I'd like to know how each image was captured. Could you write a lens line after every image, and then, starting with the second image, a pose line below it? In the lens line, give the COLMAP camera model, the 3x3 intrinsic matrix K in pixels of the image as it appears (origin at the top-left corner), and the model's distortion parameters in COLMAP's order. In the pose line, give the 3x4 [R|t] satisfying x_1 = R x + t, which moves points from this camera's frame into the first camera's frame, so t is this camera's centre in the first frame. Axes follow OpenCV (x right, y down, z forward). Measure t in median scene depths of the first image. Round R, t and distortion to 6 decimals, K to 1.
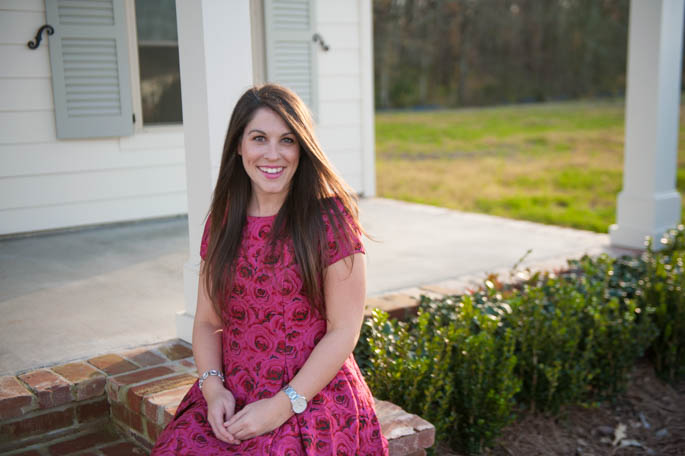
lens RADIAL K [[870.5, 0, 342.5], [0, 870.5, 228.0], [0, 0, 1]] dist [0.135590, 0.012708]
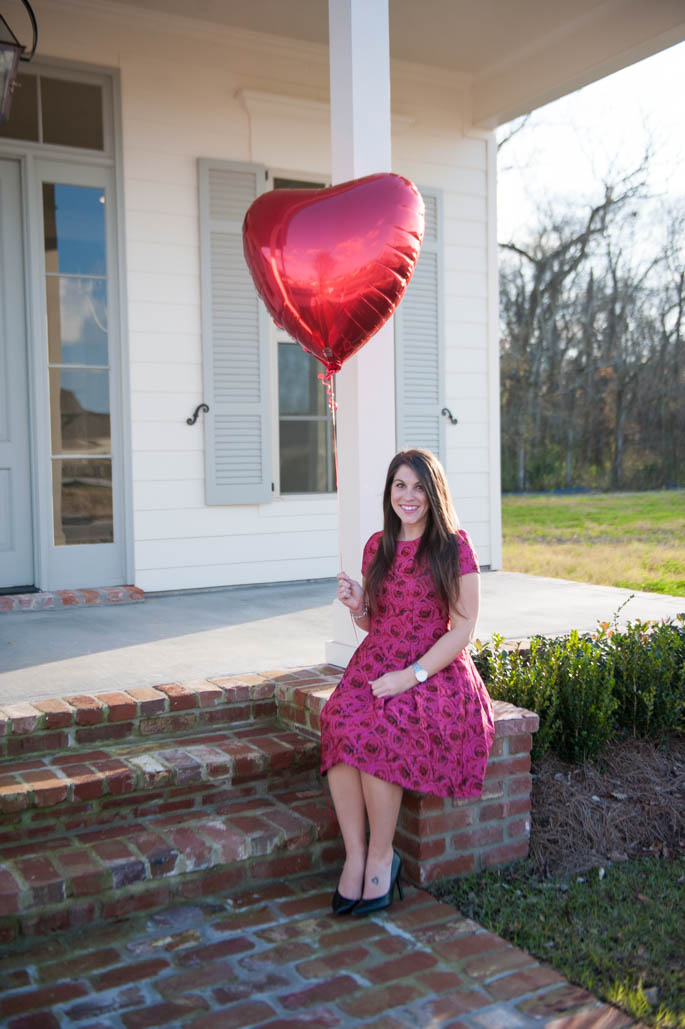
lens RADIAL K [[1067.8, 0, 342.5], [0, 1067.8, 514.5], [0, 0, 1]] dist [0.063591, 0.010392]
pose [[0.992853, 0.010304, -0.118900, 0.003534], [-0.023841, 0.993310, -0.112995, 0.097425], [0.116940, 0.115022, 0.986456, -0.488602]]
